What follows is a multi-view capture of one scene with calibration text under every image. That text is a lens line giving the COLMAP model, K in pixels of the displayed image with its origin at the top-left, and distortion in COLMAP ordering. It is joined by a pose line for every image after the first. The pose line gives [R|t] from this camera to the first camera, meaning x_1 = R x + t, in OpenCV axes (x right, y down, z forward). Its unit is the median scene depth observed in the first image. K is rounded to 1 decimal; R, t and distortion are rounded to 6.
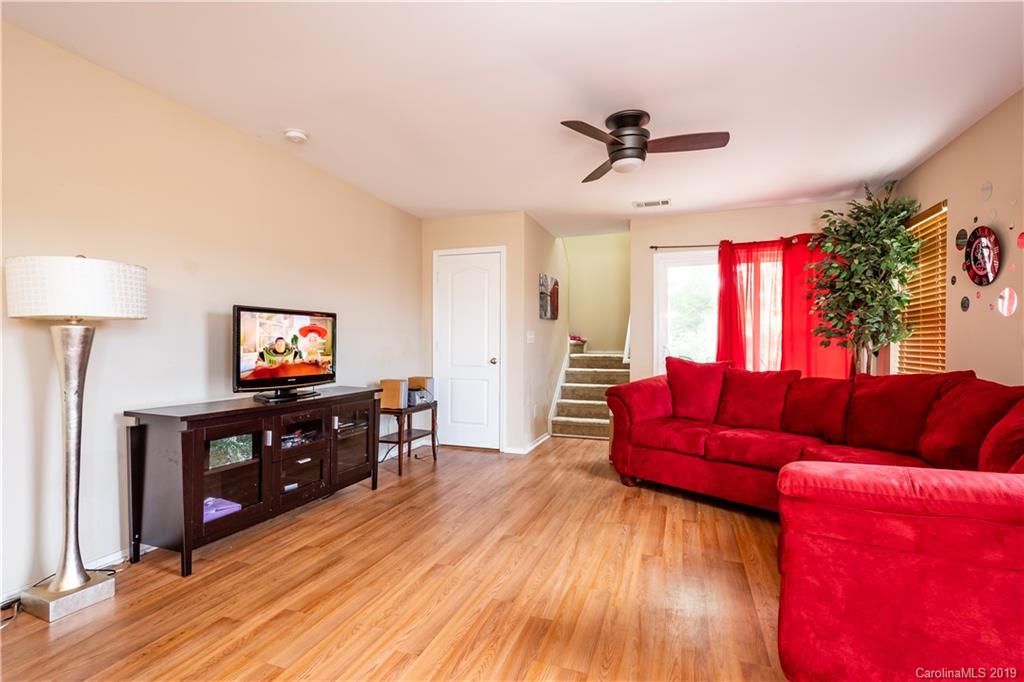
lens RADIAL K [[479.1, 0, 514.2], [0, 479.1, 349.4], [0, 0, 1]] dist [0.005136, 0.000182]
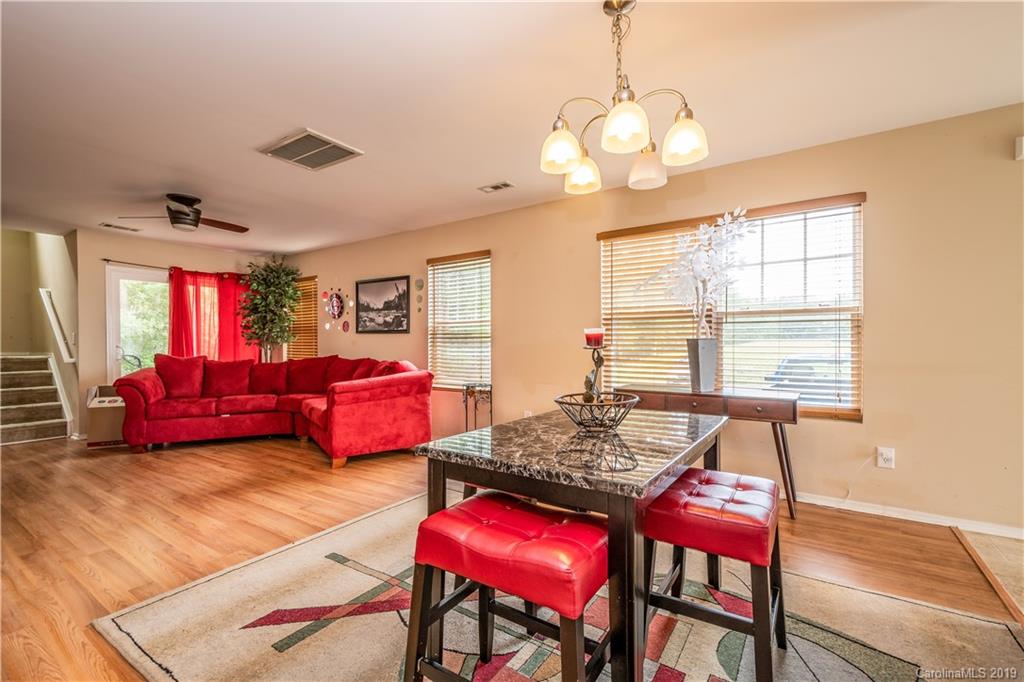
lens RADIAL K [[446.5, 0, 514.9], [0, 446.5, 344.6], [0, 0, 1]] dist [0.003596, 0.000734]
pose [[0.256222, -0.004396, 0.966608, -0.672055], [0.014645, 0.999893, 0.000665, 0.003802], [-0.966507, 0.013986, 0.256259, -0.295071]]
